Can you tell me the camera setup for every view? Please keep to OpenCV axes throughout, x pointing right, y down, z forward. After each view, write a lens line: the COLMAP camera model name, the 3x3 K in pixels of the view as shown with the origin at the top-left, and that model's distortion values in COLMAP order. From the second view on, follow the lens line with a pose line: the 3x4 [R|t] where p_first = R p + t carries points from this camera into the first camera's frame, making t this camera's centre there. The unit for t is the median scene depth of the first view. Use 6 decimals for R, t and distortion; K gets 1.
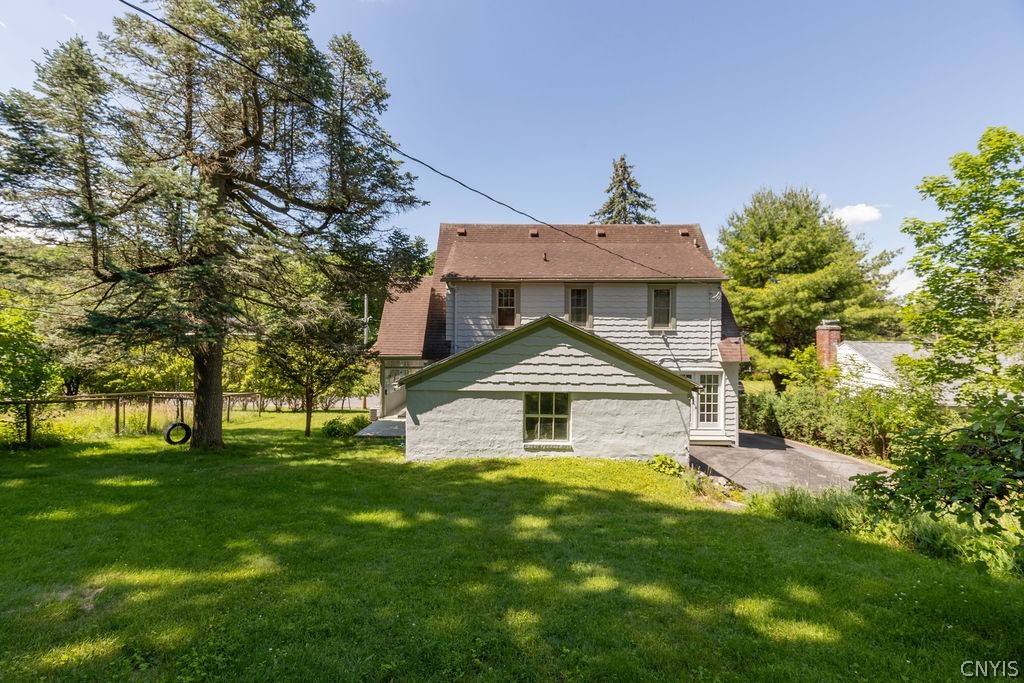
lens RADIAL K [[468.8, 0, 509.6], [0, 468.8, 339.1], [0, 0, 1]] dist [0.005686, -0.001051]
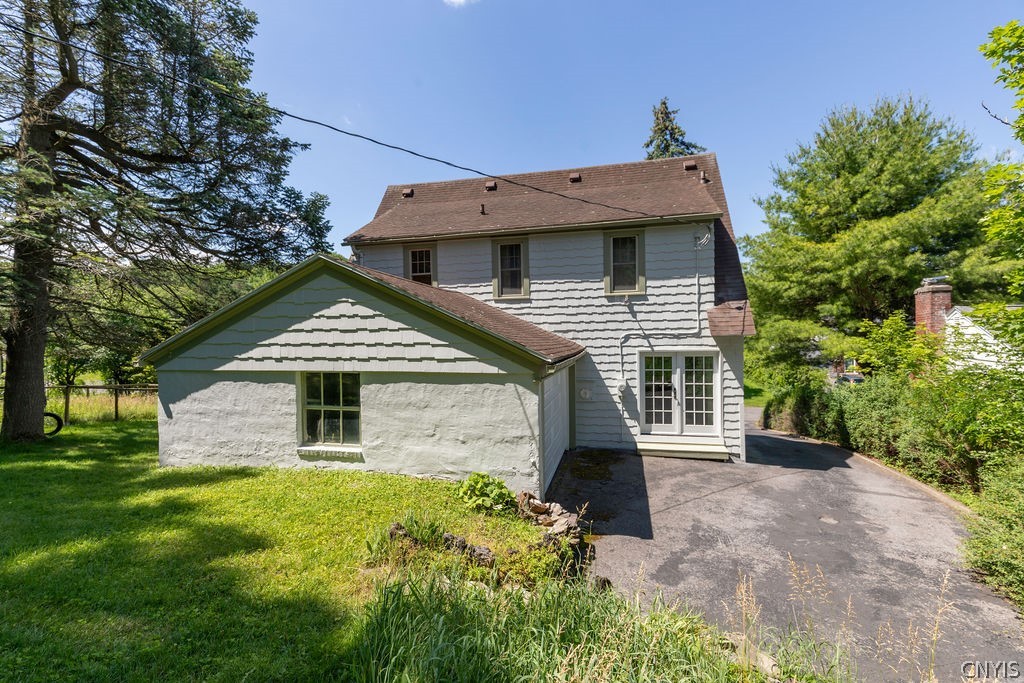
lens RADIAL K [[468.8, 0, 513.5], [0, 468.8, 345.2], [0, 0, 1]] dist [0.005686, -0.001051]
pose [[0.973020, -0.018025, -0.230017, 0.322109], [0.020375, 0.999762, 0.007844, 0.048871], [0.229821, -0.012319, 0.973155, 0.268501]]
